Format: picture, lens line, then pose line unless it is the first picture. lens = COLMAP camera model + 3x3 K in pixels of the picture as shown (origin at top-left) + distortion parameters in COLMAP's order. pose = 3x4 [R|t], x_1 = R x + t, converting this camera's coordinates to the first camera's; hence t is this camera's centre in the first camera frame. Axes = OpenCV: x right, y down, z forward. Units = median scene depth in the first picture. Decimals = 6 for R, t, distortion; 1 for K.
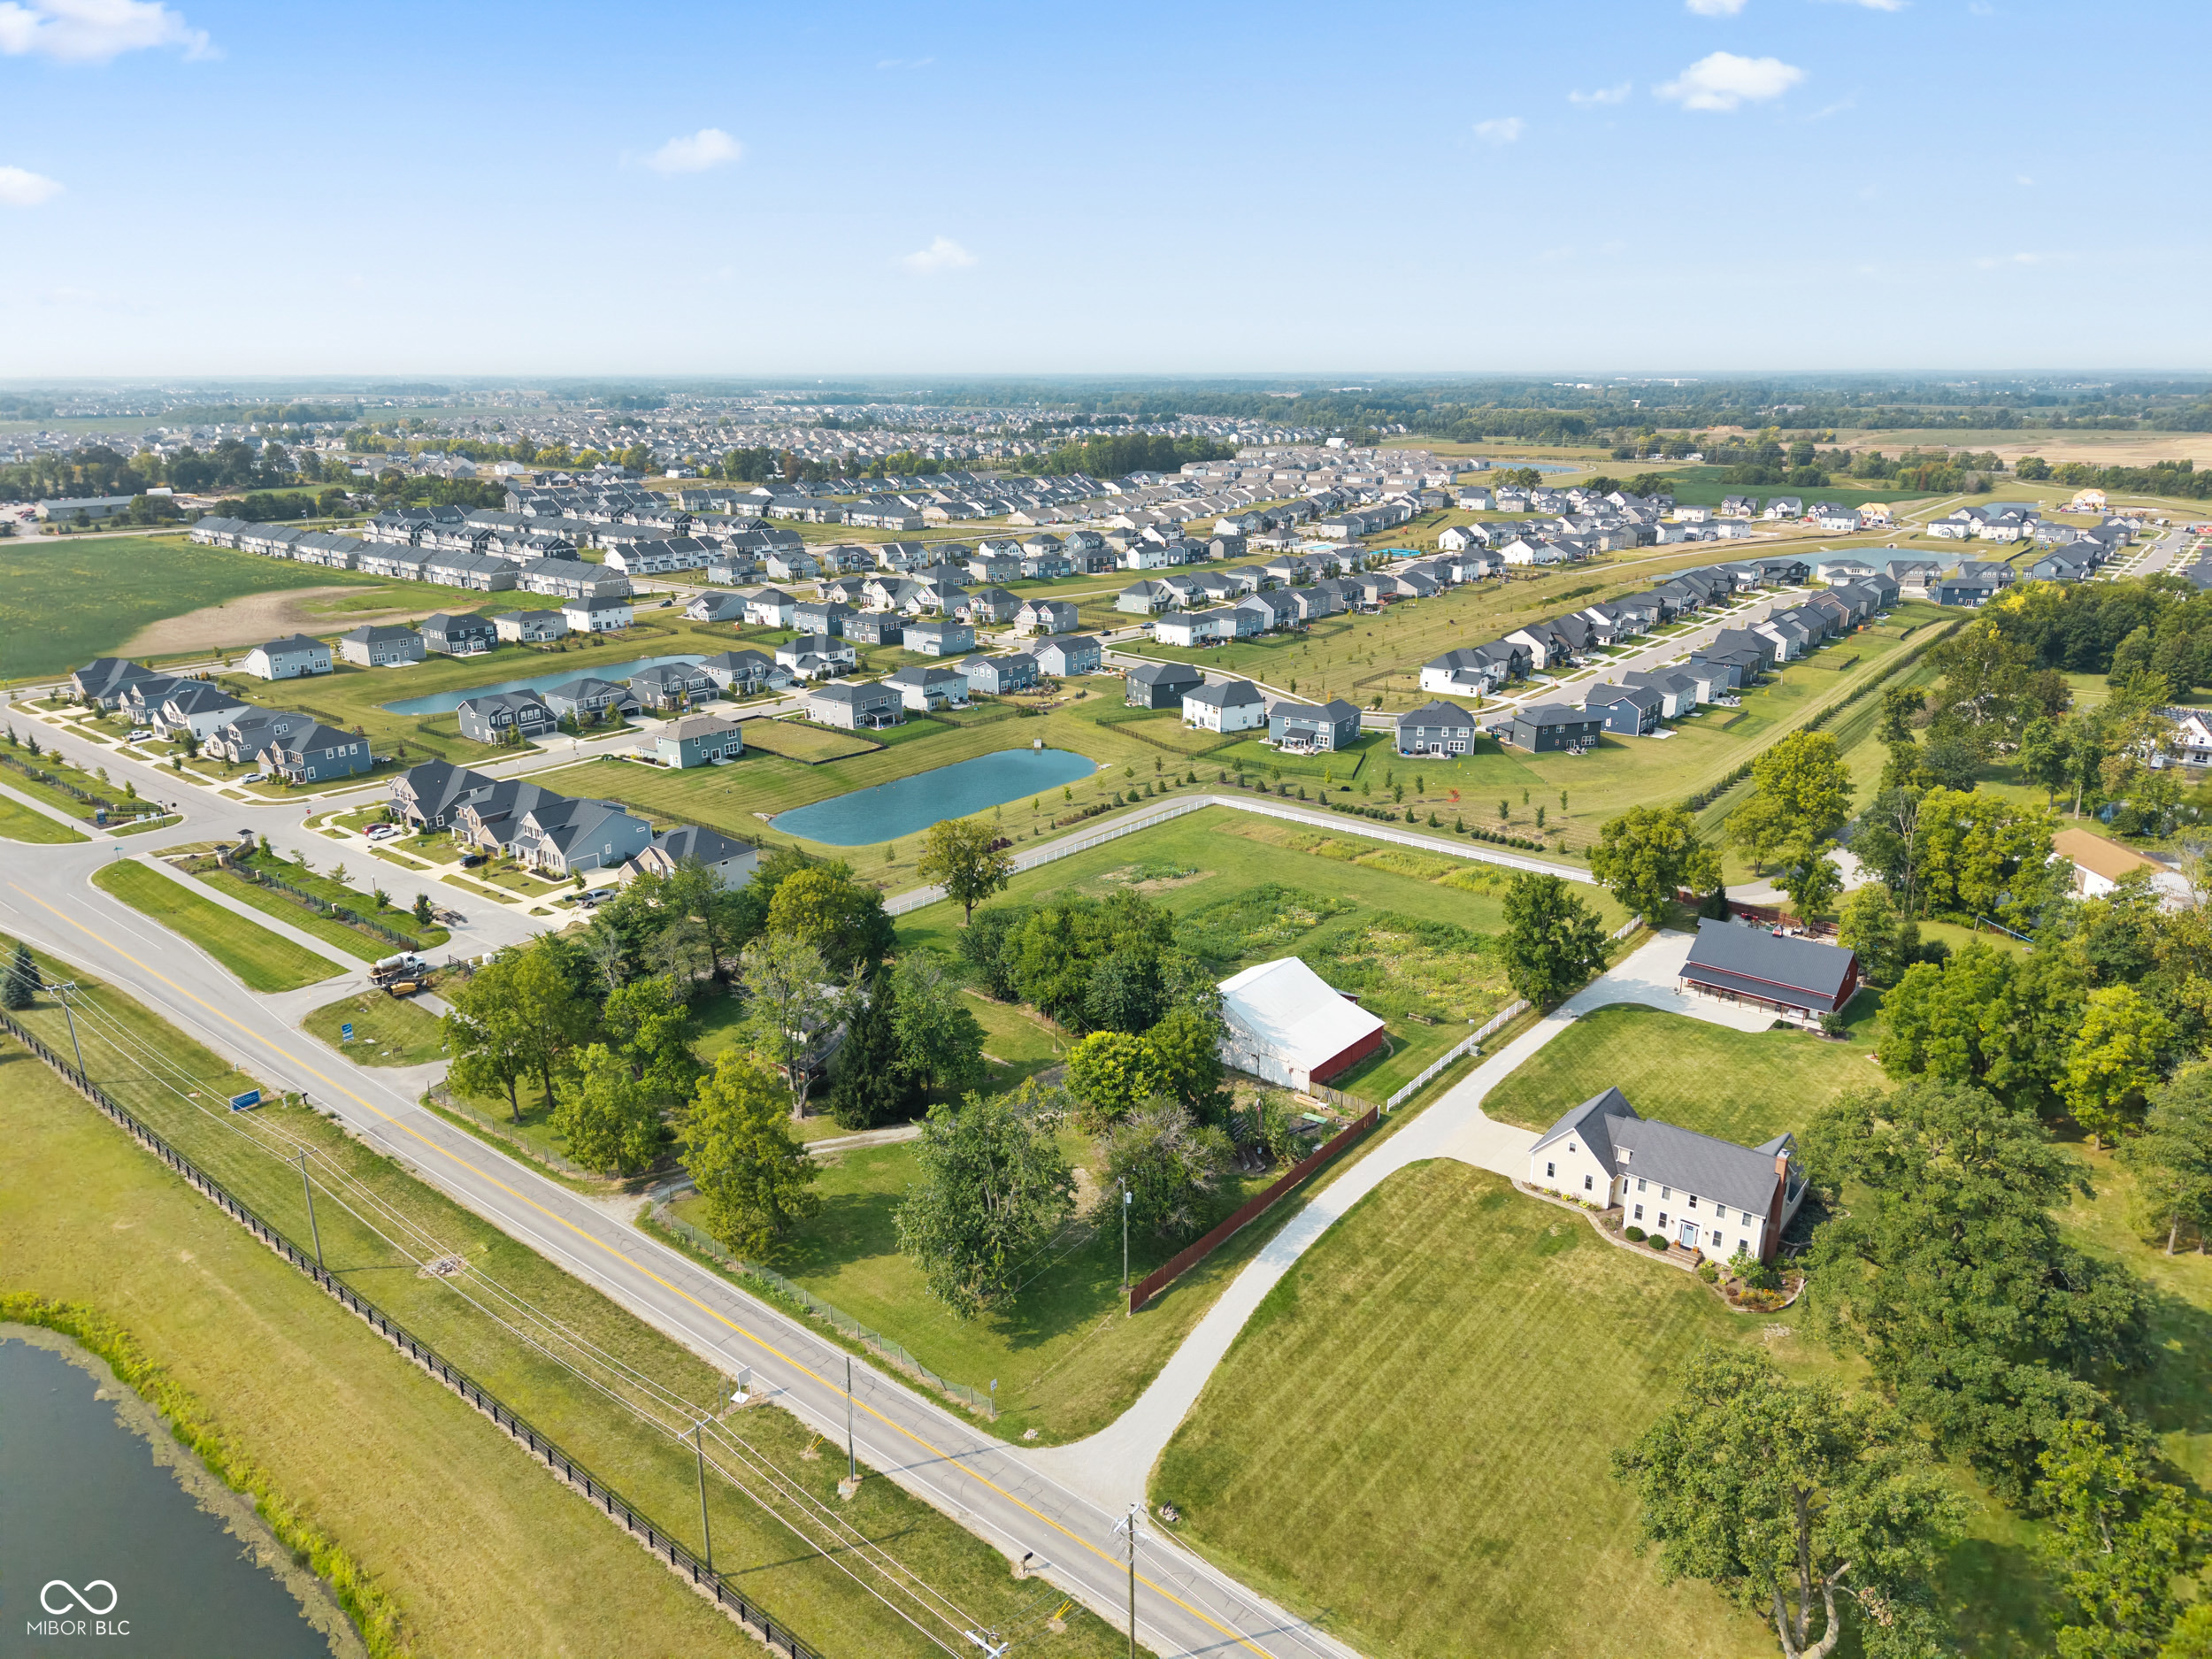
lens RADIAL K [[1466.2, 0, 1092.8], [0, 1466.2, 856.9], [0, 0, 1]] dist [0.048916, -0.055932]
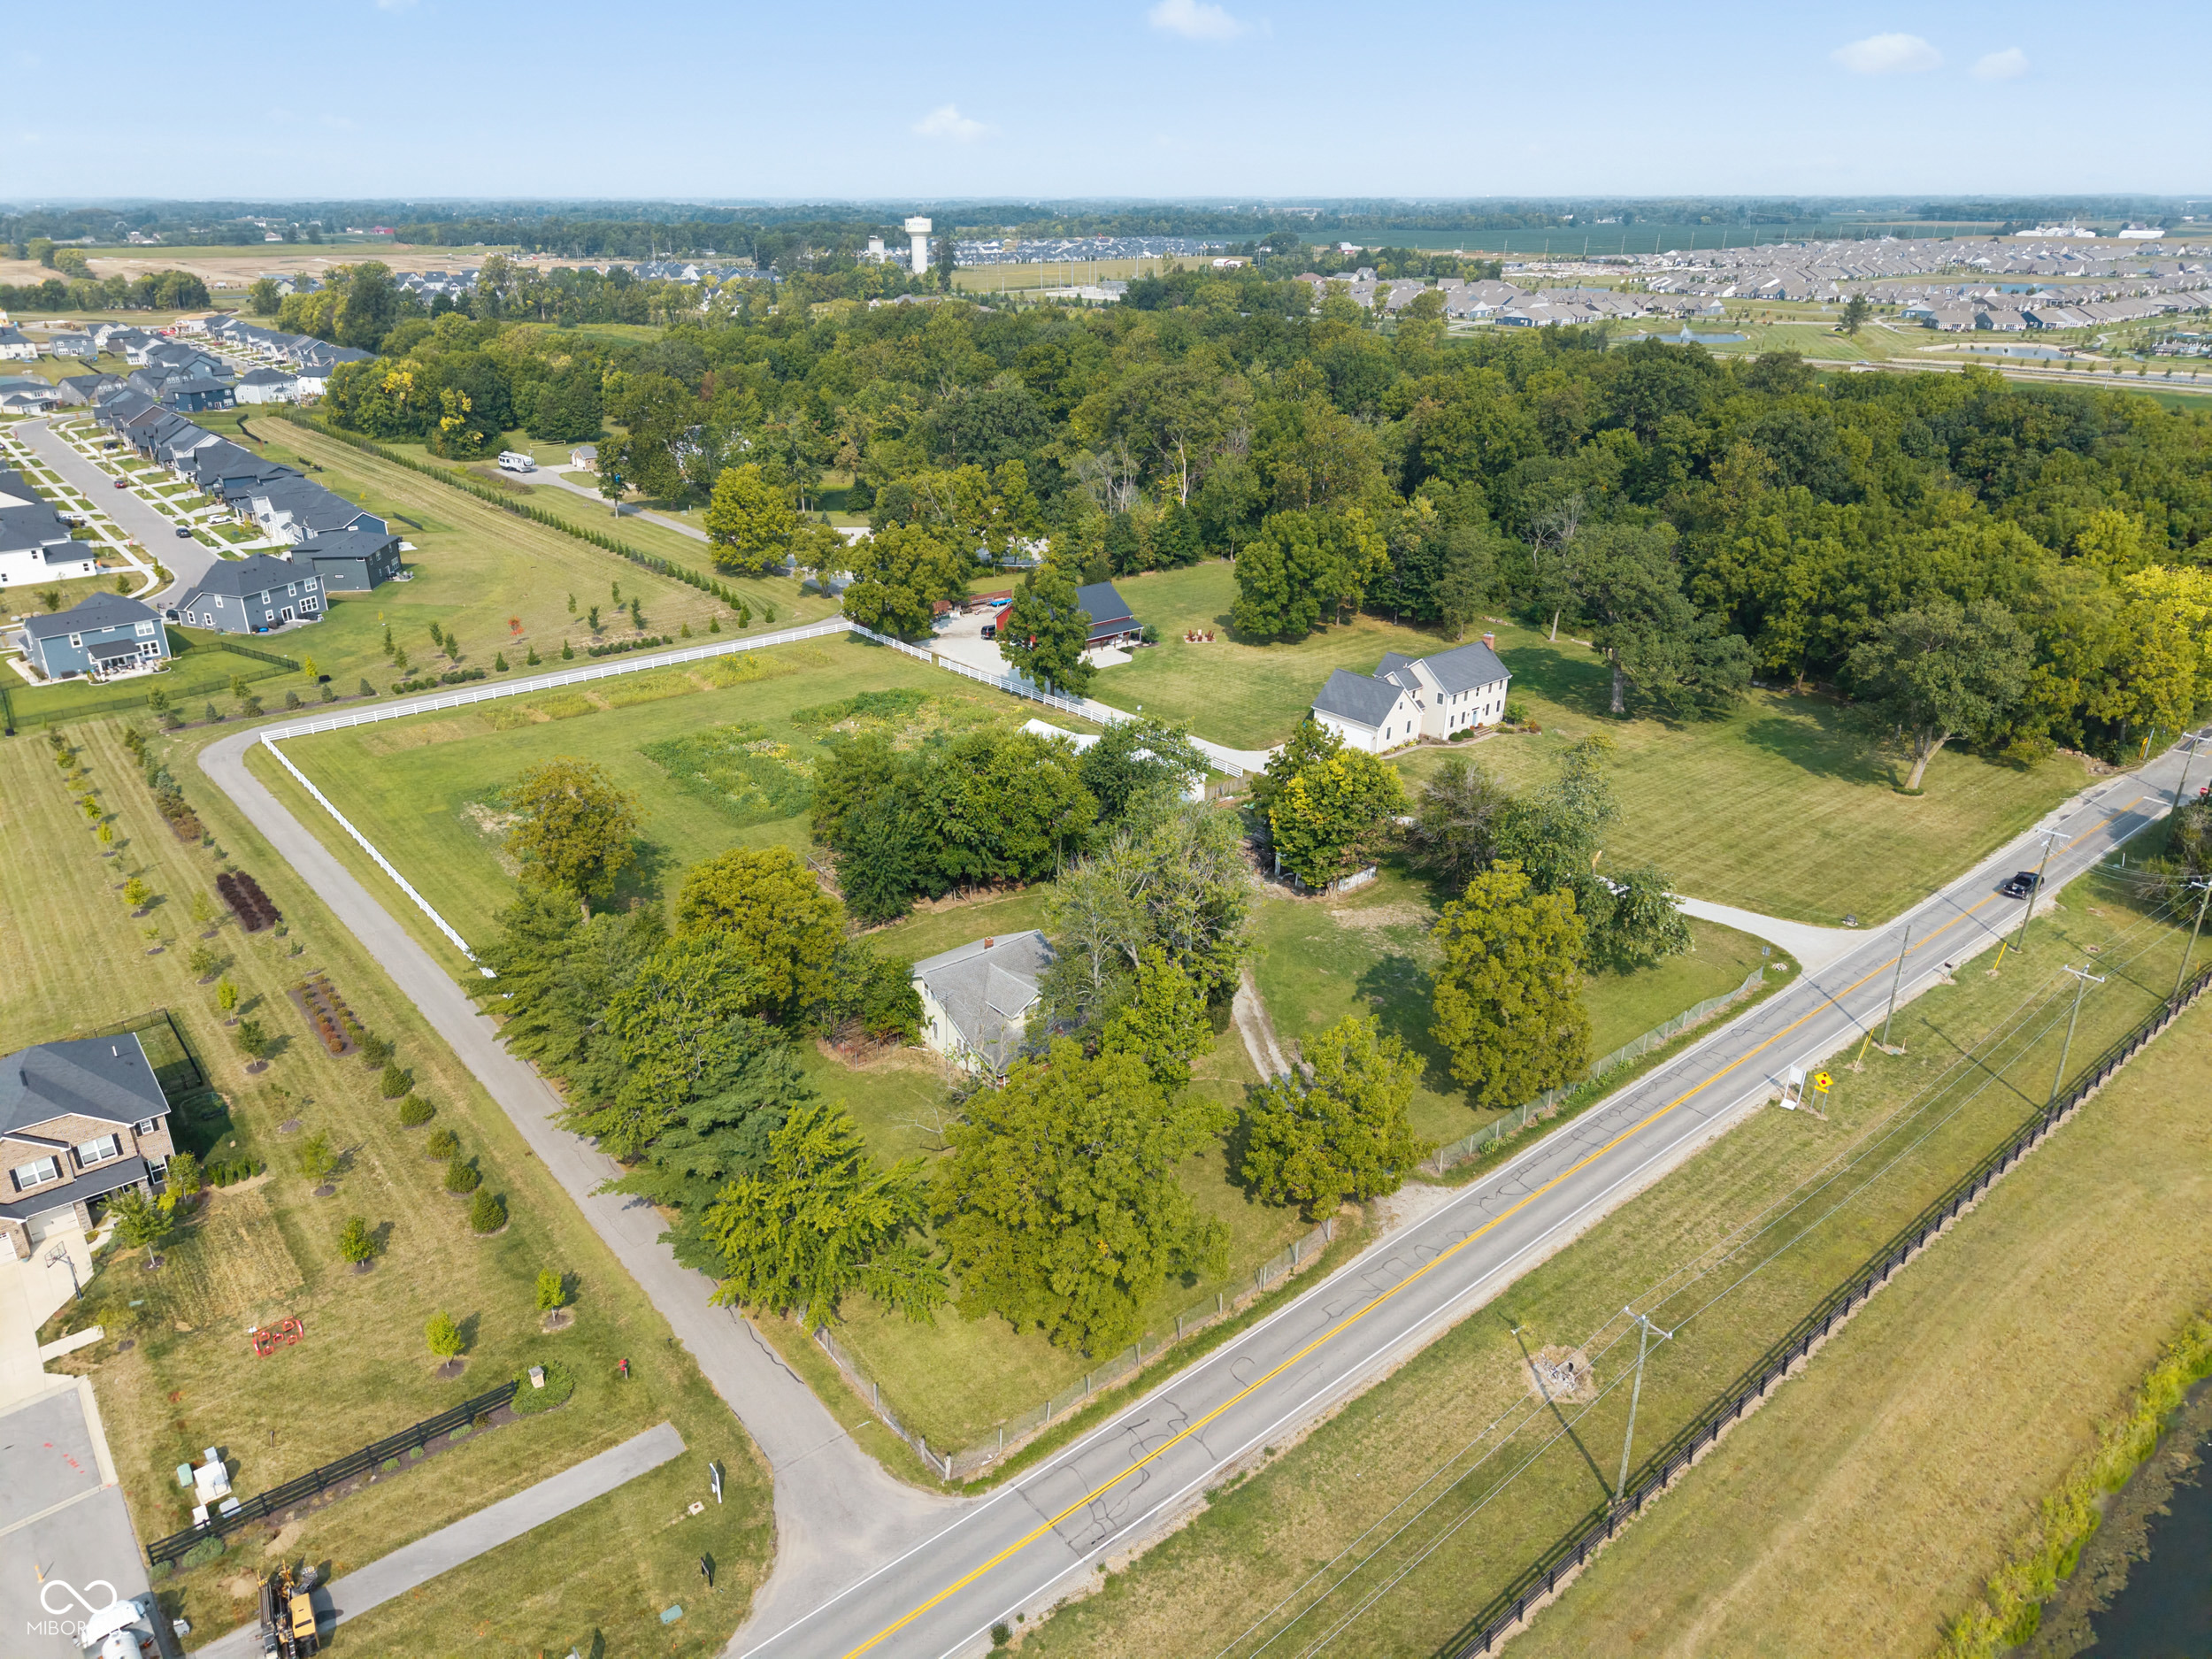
lens RADIAL K [[1451.8, 0, 1091.3], [0, 1451.8, 872.0], [0, 0, 1]] dist [0.045538, -0.048788]
pose [[0.196408, -0.410108, 0.890638, -0.483633], [0.309446, 0.887835, 0.340577, -0.099336], [-0.930412, 0.208712, 0.301284, 0.482384]]
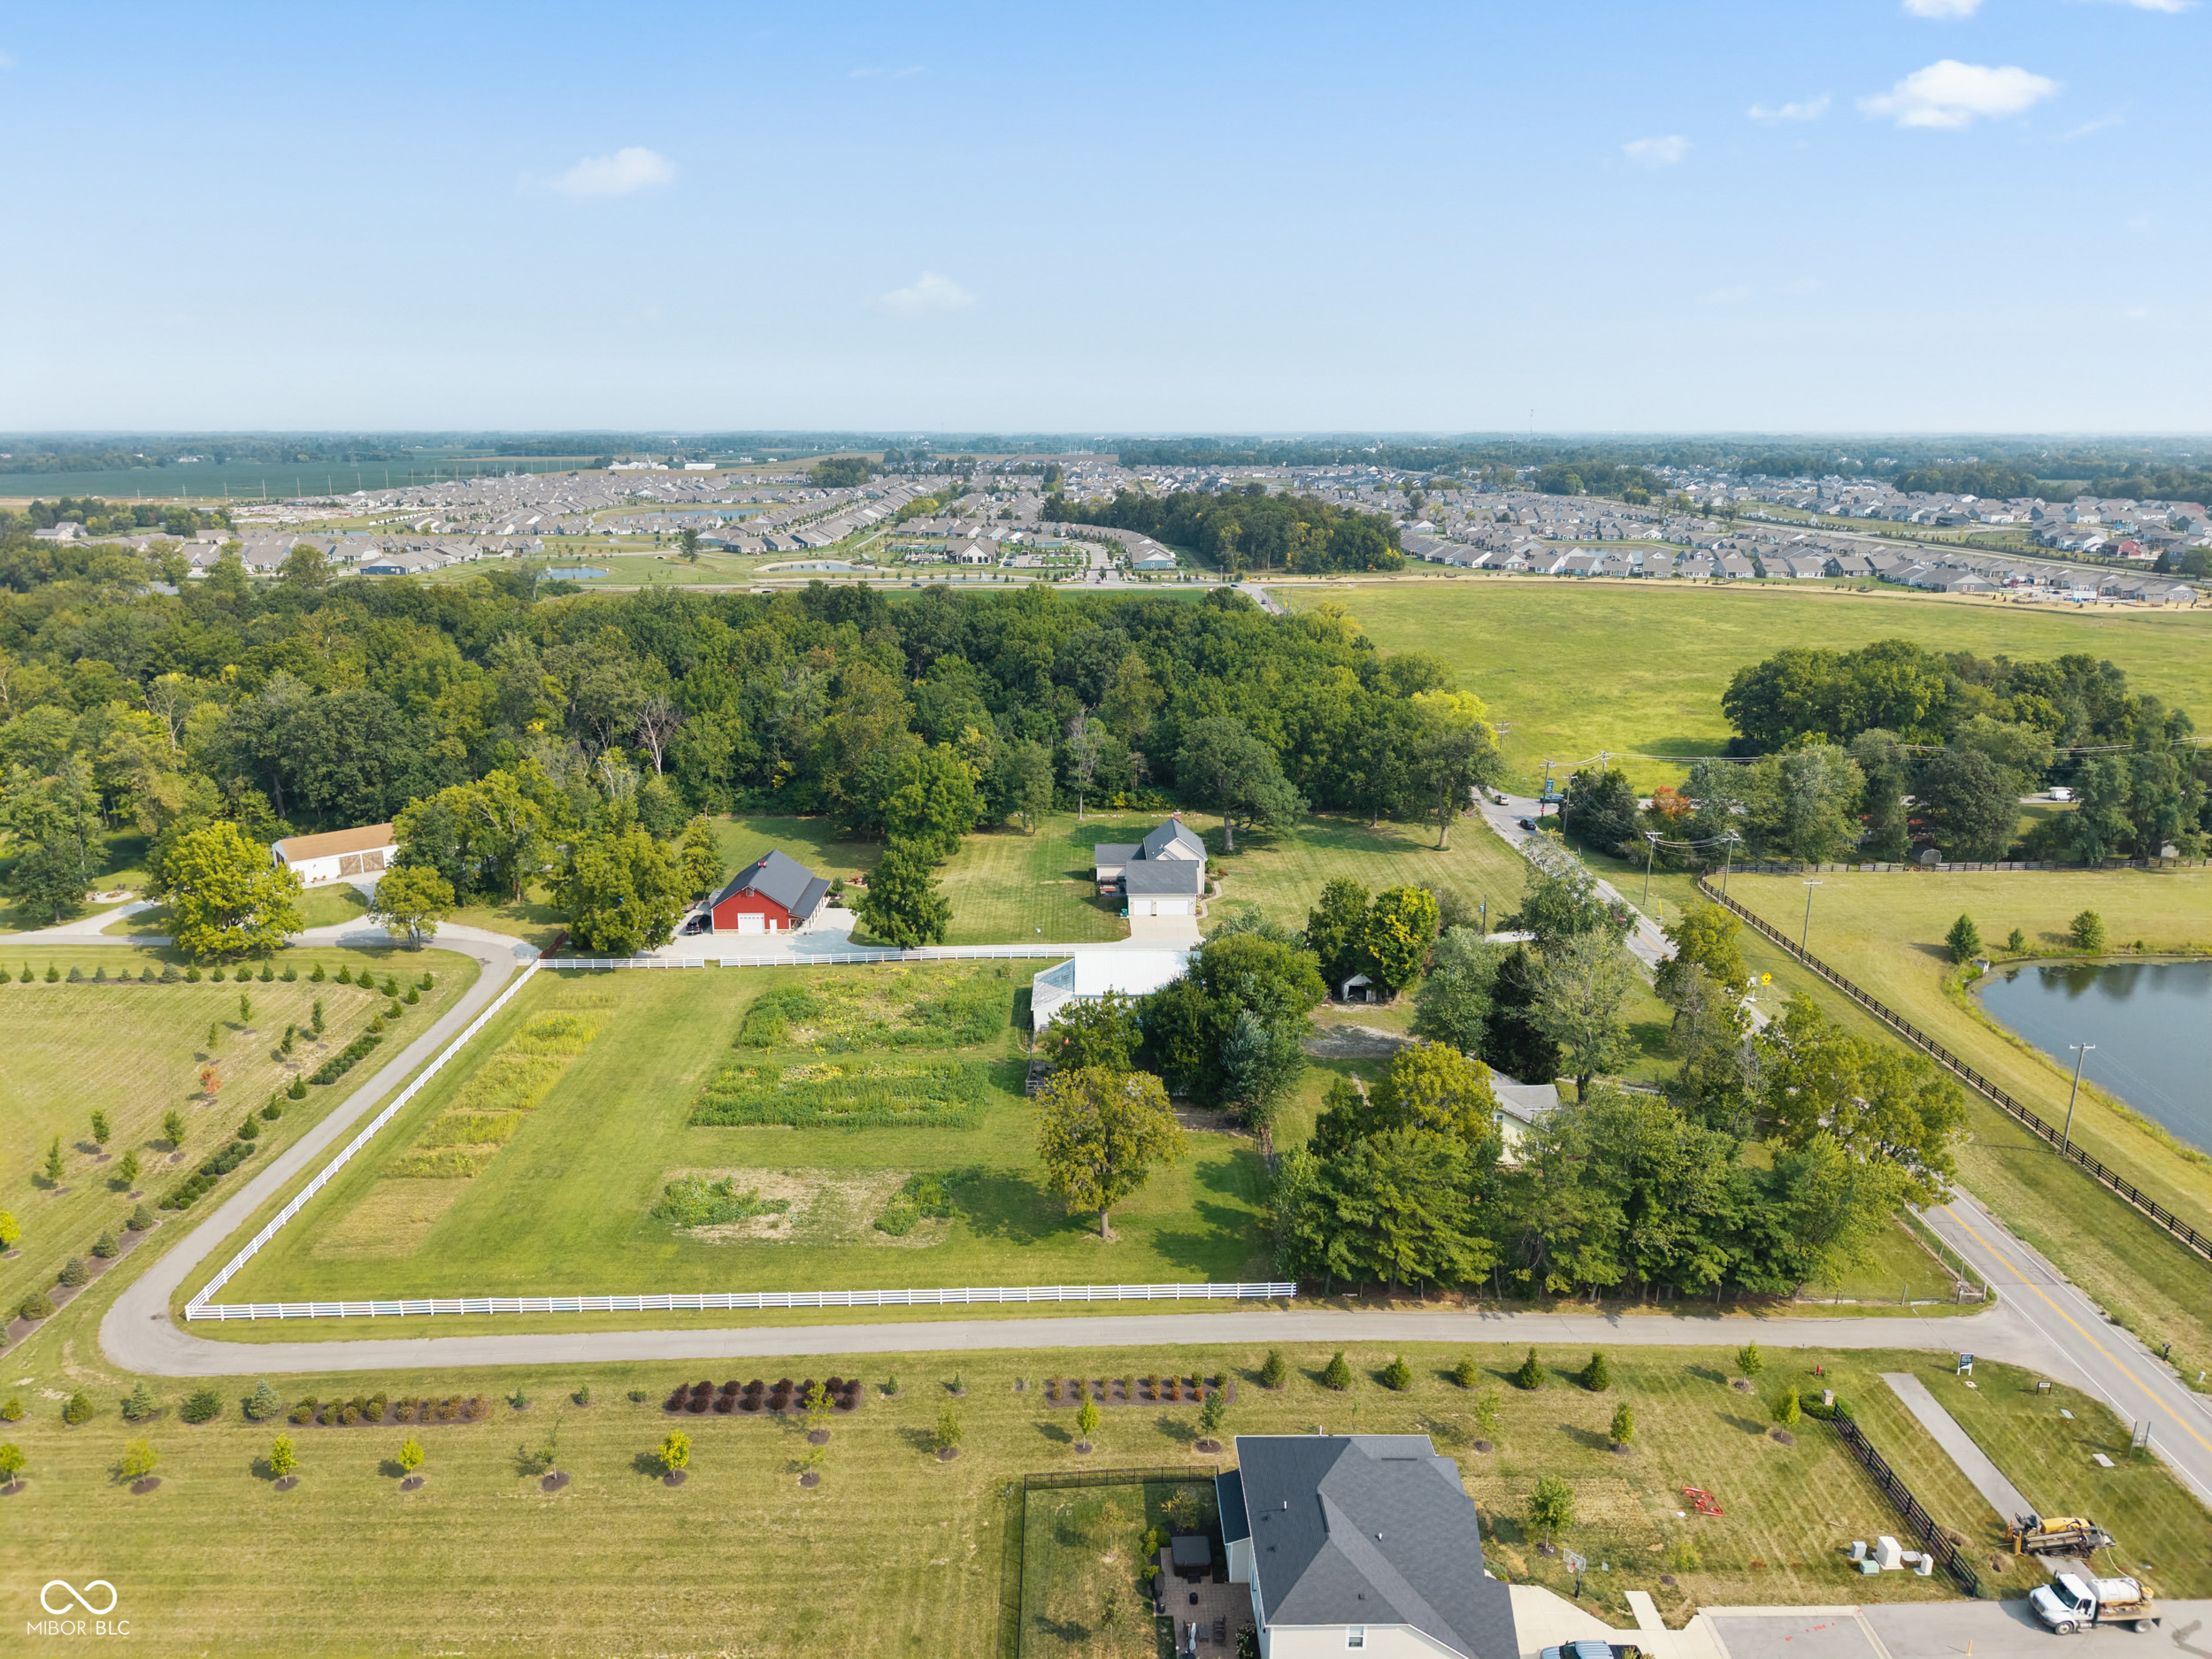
lens RADIAL K [[1451.8, 0, 1091.3], [0, 1451.8, 872.0], [0, 0, 1]] dist [0.045538, -0.048788]
pose [[-0.638275, -0.221264, 0.737325, -0.413924], [0.246116, 0.848879, 0.467794, -0.309004], [-0.729406, 0.480048, -0.487361, 0.994625]]
